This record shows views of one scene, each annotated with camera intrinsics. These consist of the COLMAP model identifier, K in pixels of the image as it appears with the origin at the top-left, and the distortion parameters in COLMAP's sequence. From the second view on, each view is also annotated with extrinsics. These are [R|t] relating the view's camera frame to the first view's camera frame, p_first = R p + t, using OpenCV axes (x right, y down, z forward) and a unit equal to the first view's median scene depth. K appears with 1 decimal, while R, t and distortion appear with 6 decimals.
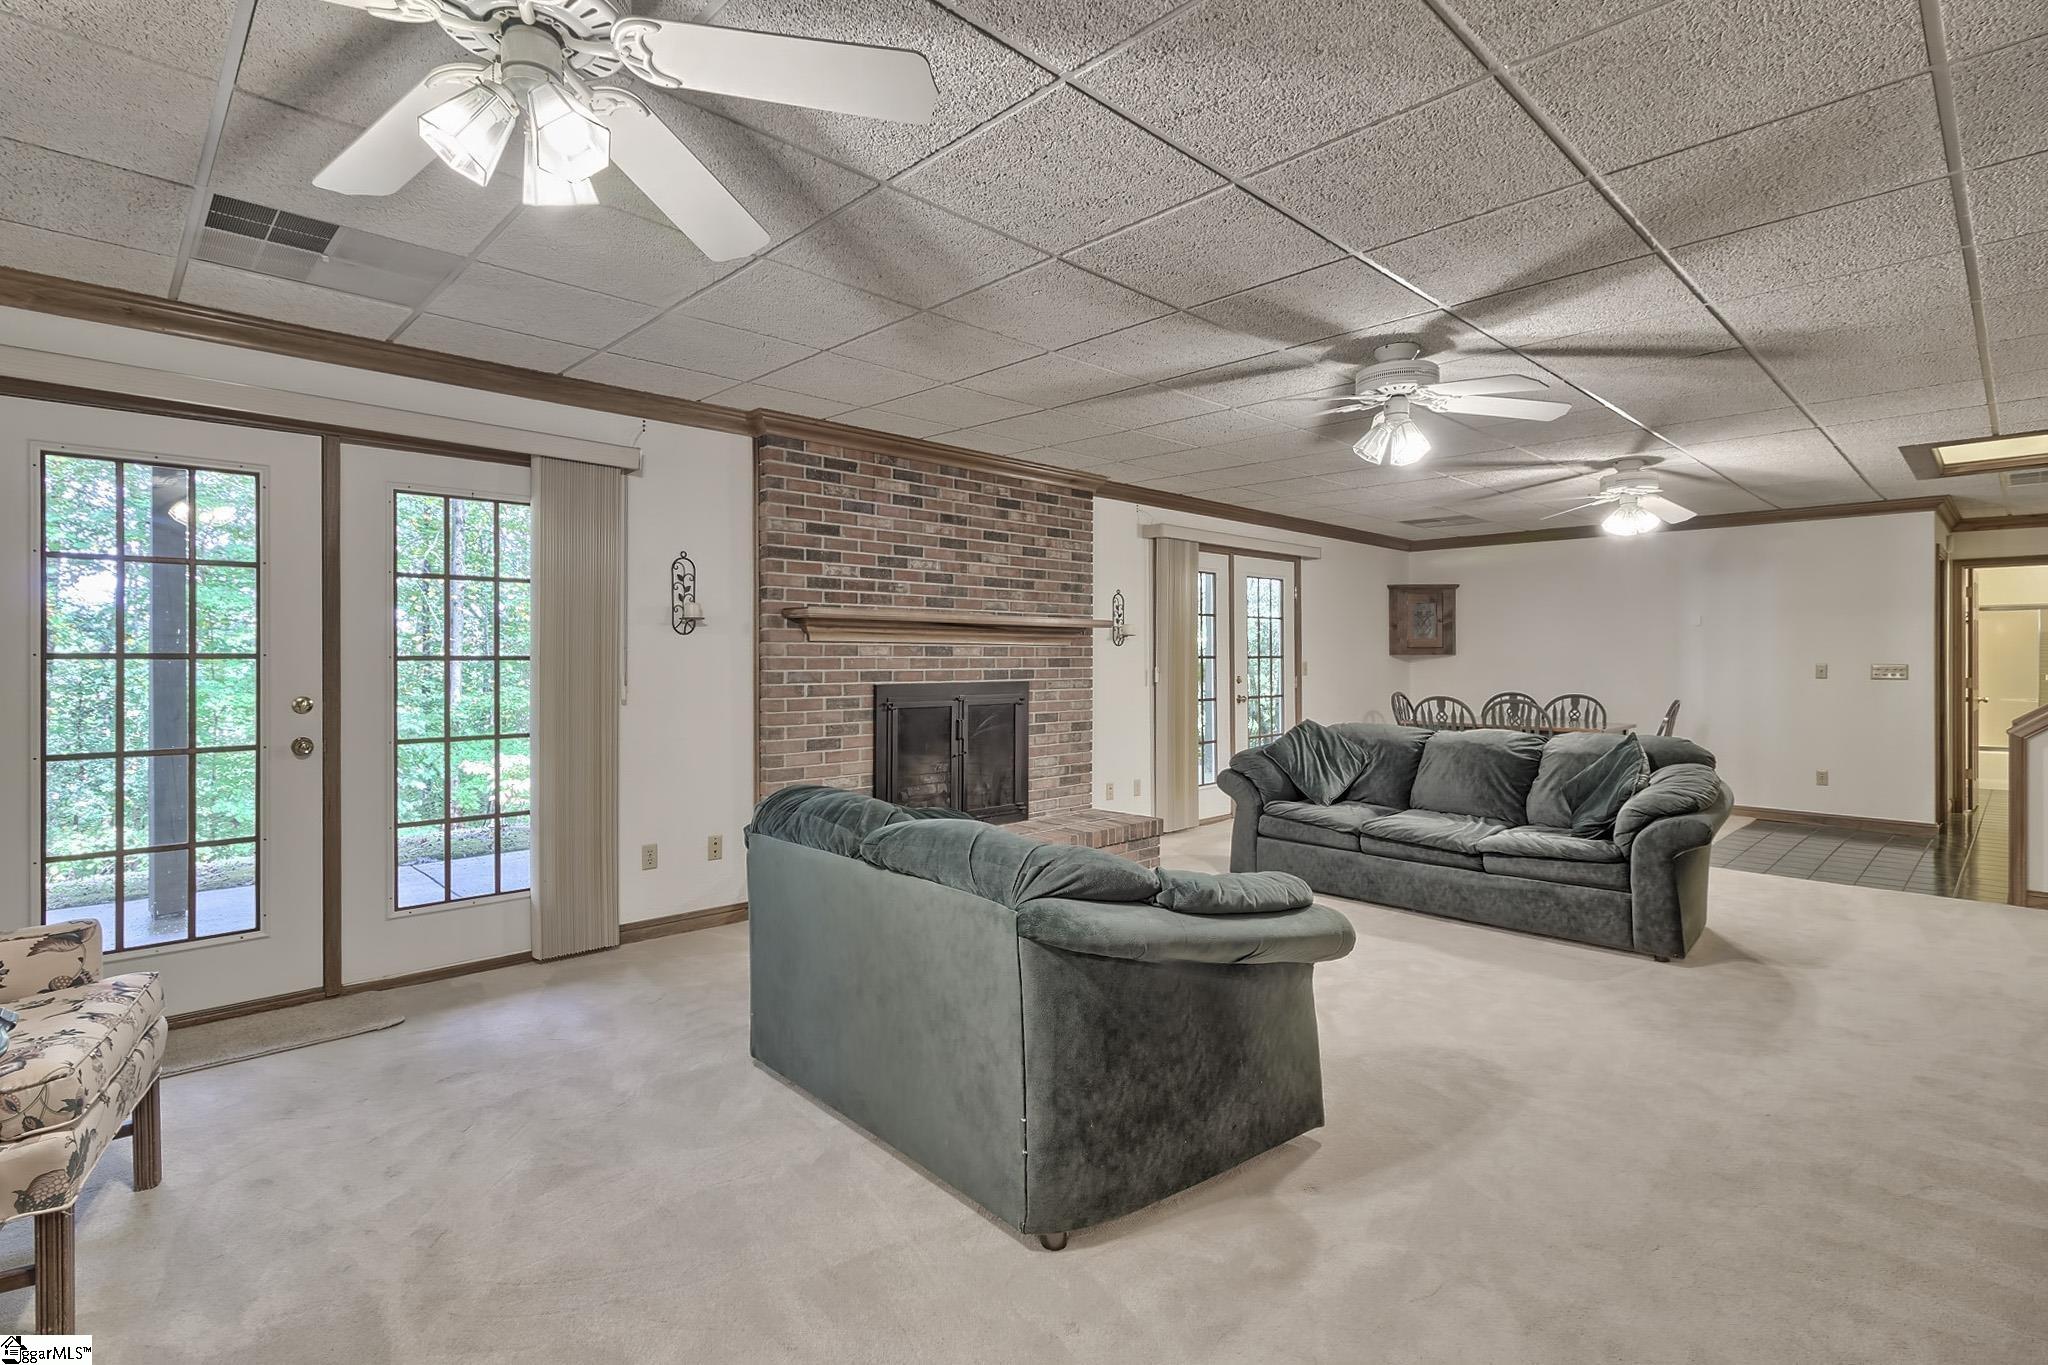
lens RADIAL K [[961.7, 0, 1026.6], [0, 961.7, 664.5], [0, 0, 1]] dist [0.003048, 0.002059]
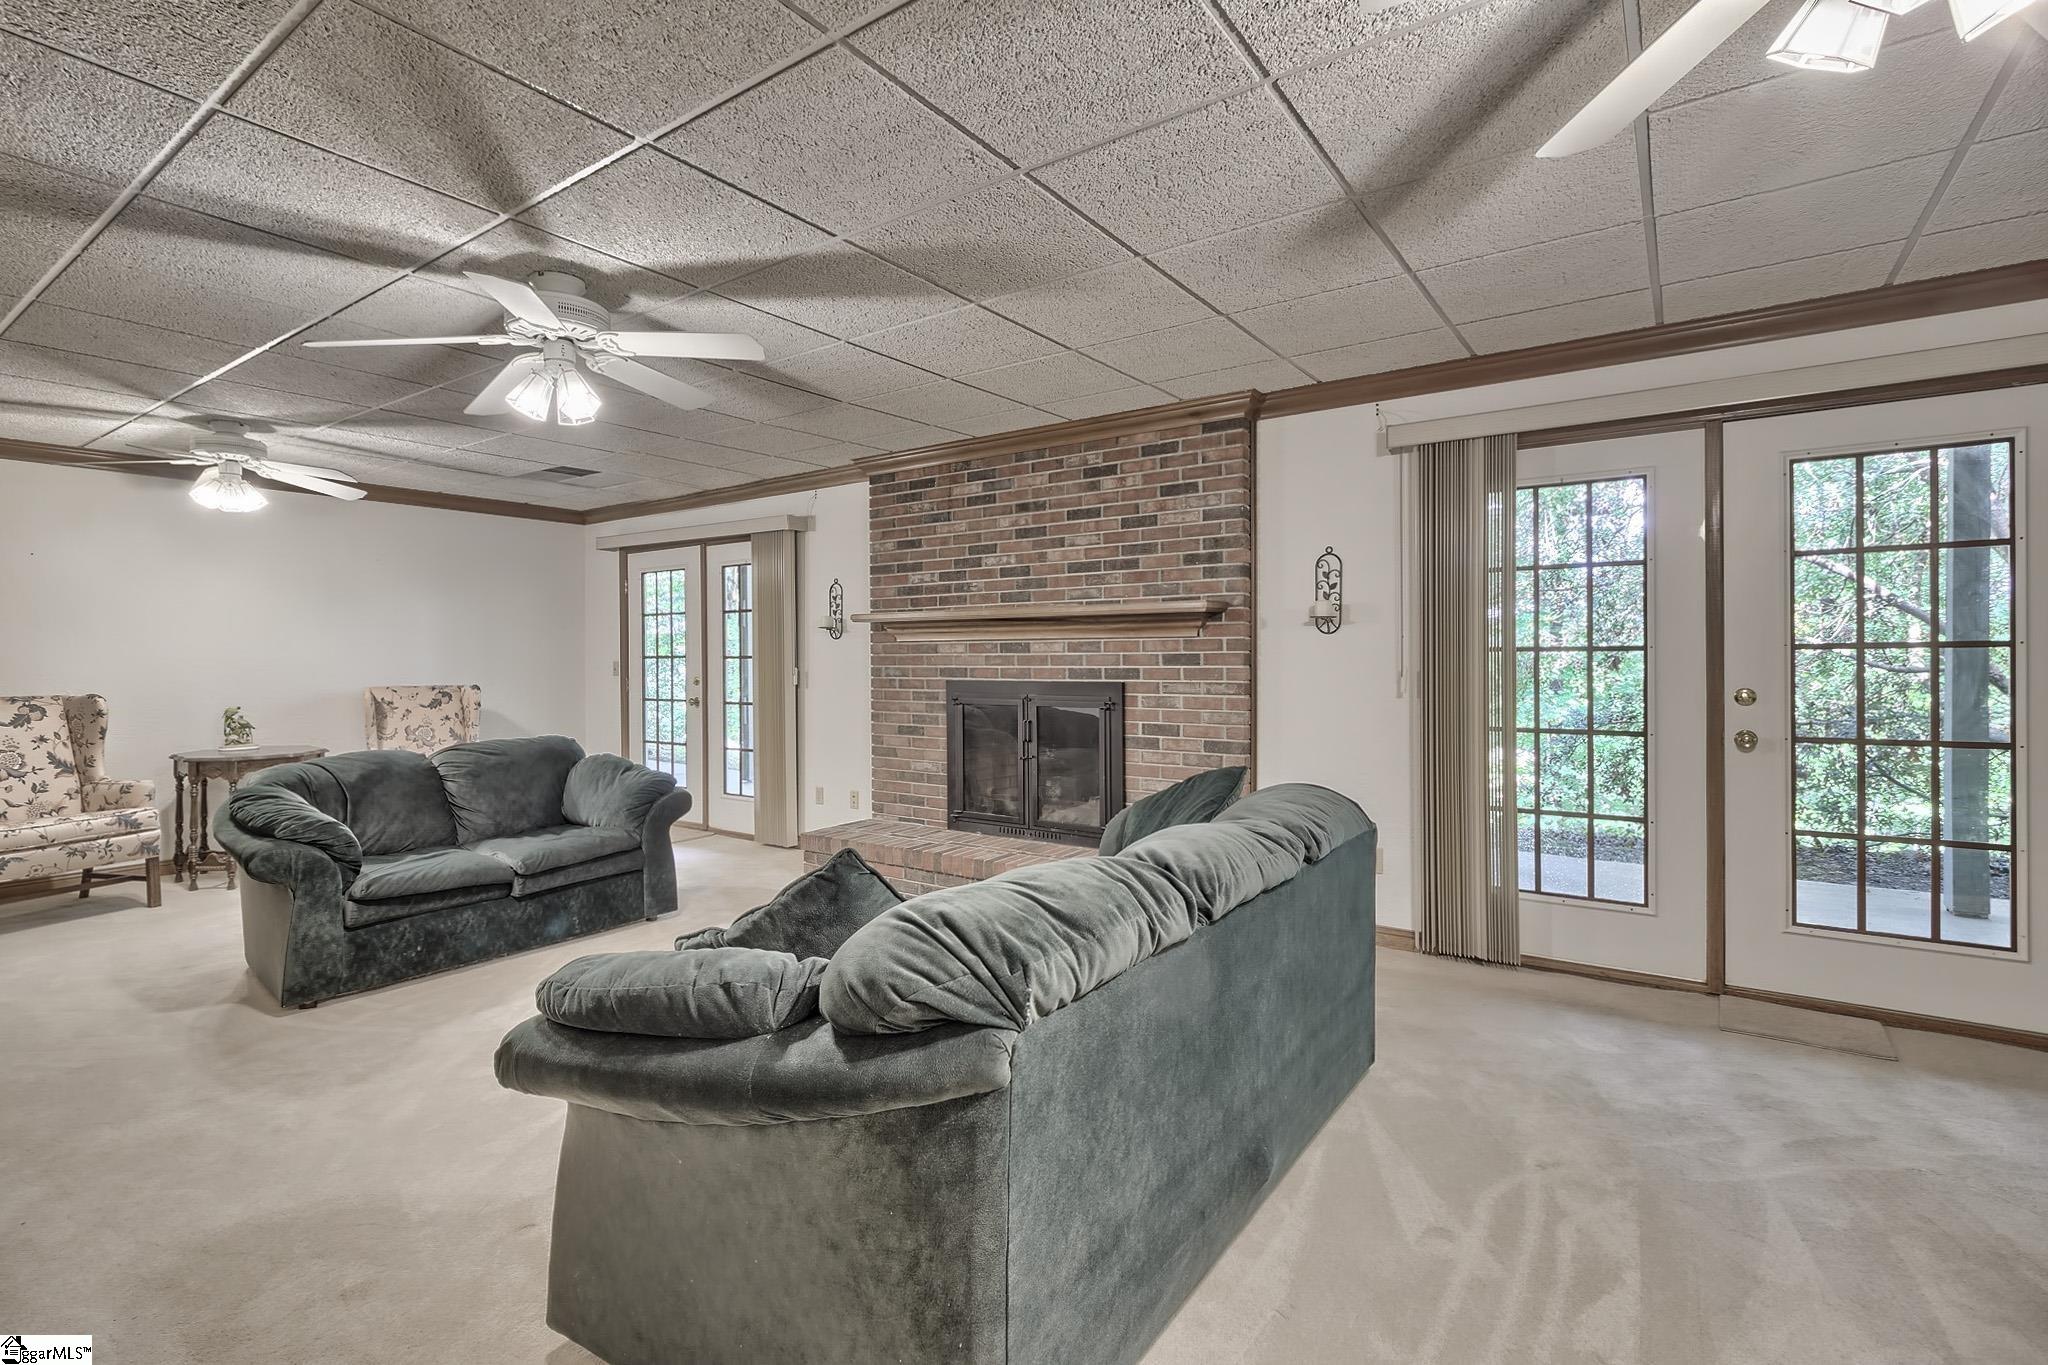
lens RADIAL K [[961.7, 0, 1006.4], [0, 961.7, 656.8], [0, 0, 1]] dist [0.003048, 0.002059]
pose [[0.181465, 0.000733, -0.983397, 0.823327], [0.002179, 0.999997, 0.001148, -0.005863], [0.983395, -0.002351, 0.181463, 0.790672]]
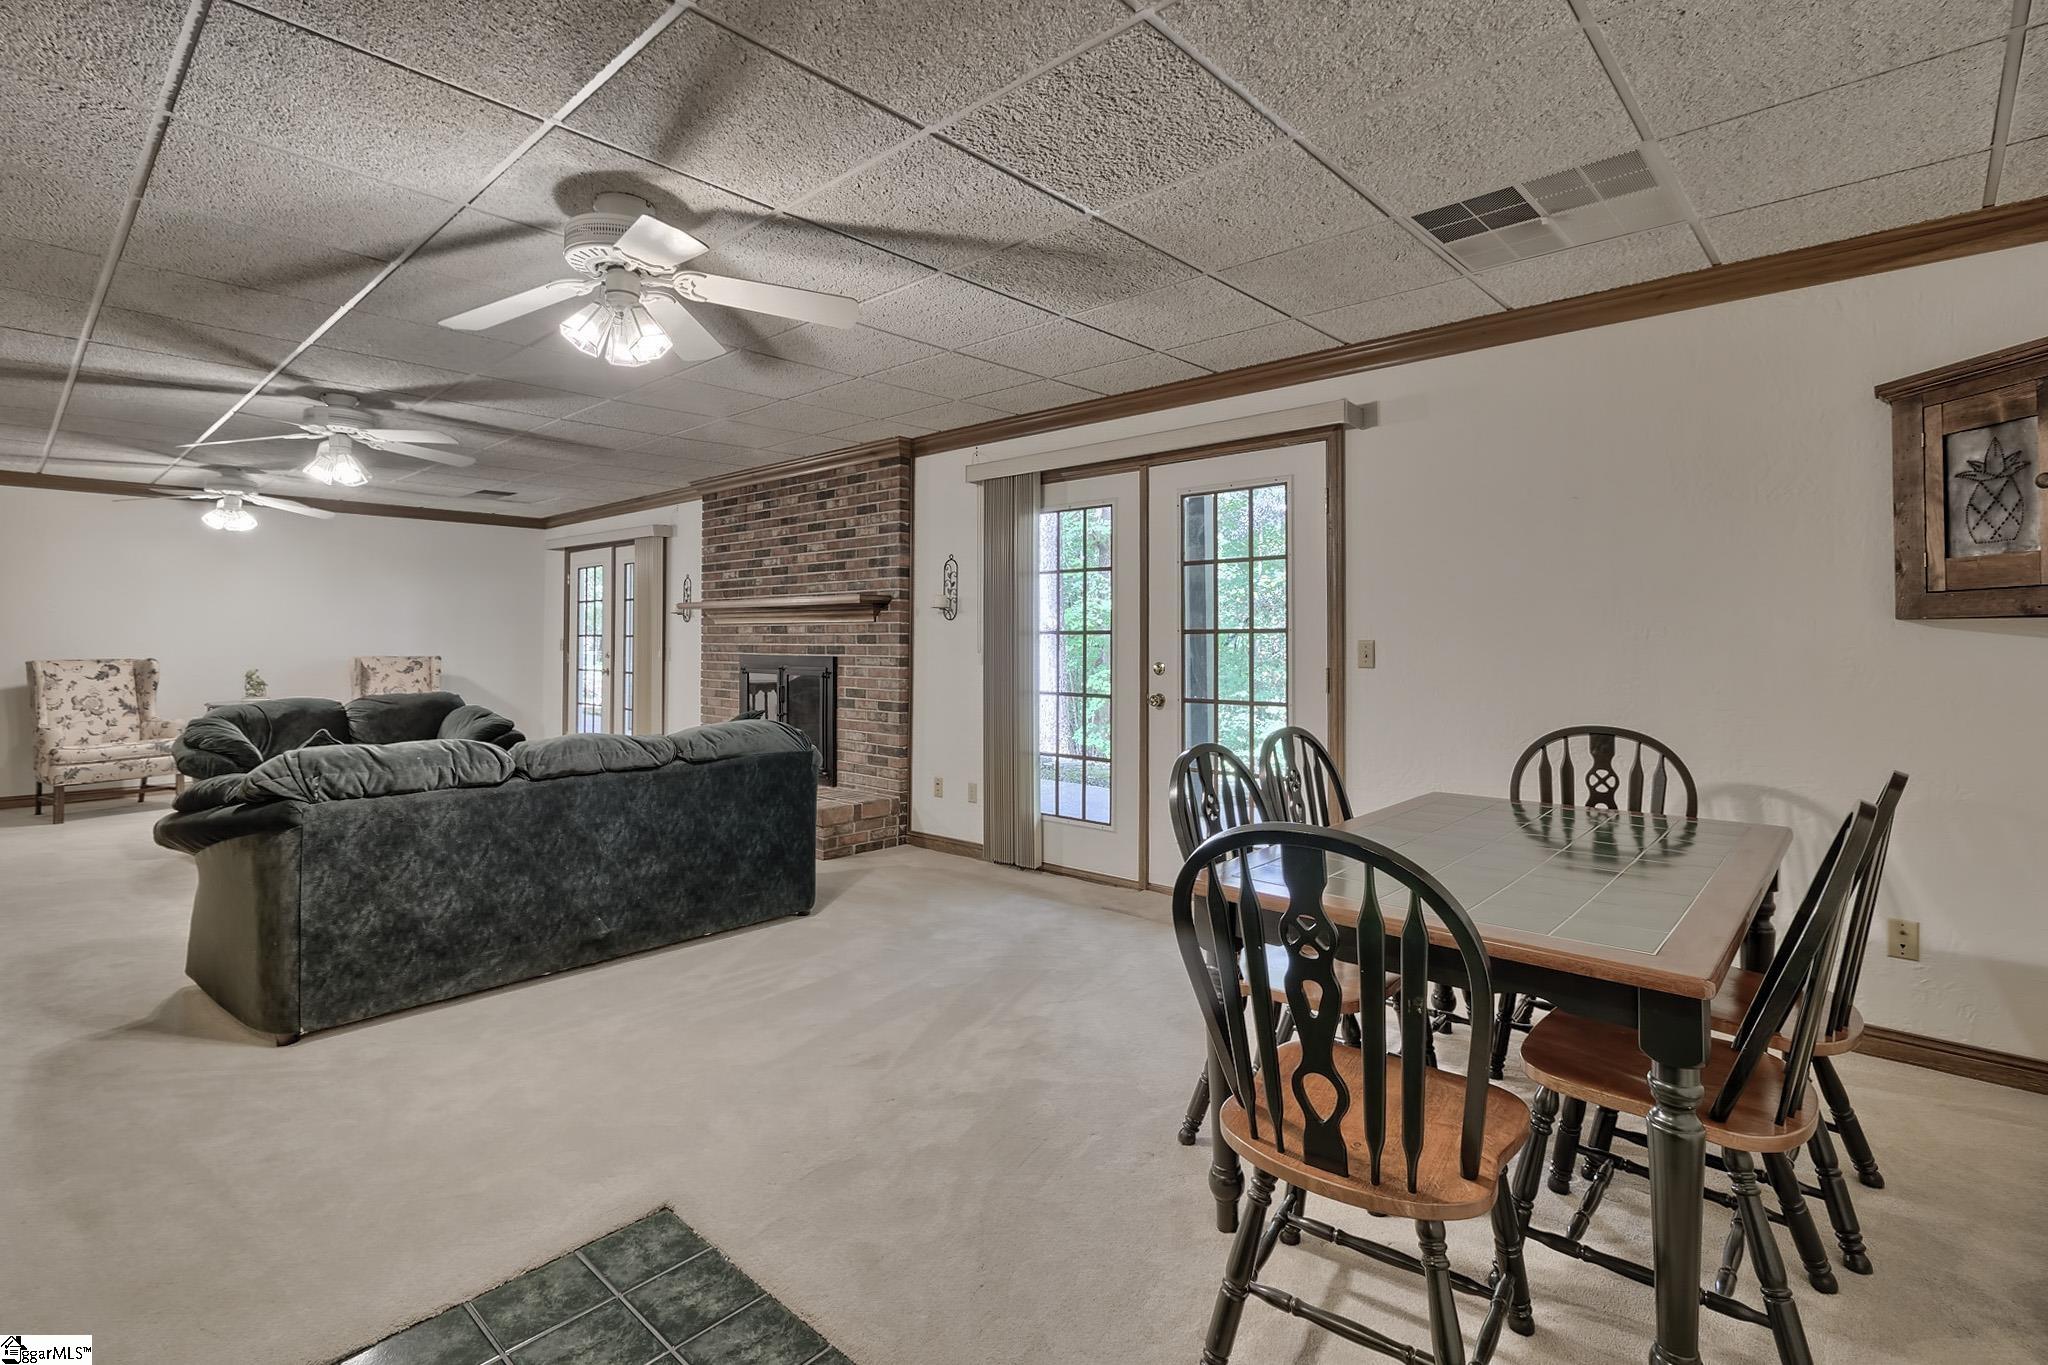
lens RADIAL K [[961.7, 0, 1014.2], [0, 961.7, 621.0], [0, 0, 1]] dist [0.003048, 0.002059]
pose [[0.053283, -0.017773, -0.998421, 1.126489], [-0.005114, 0.999824, -0.018071, -0.003966], [0.998566, 0.006069, 0.053182, 1.196190]]
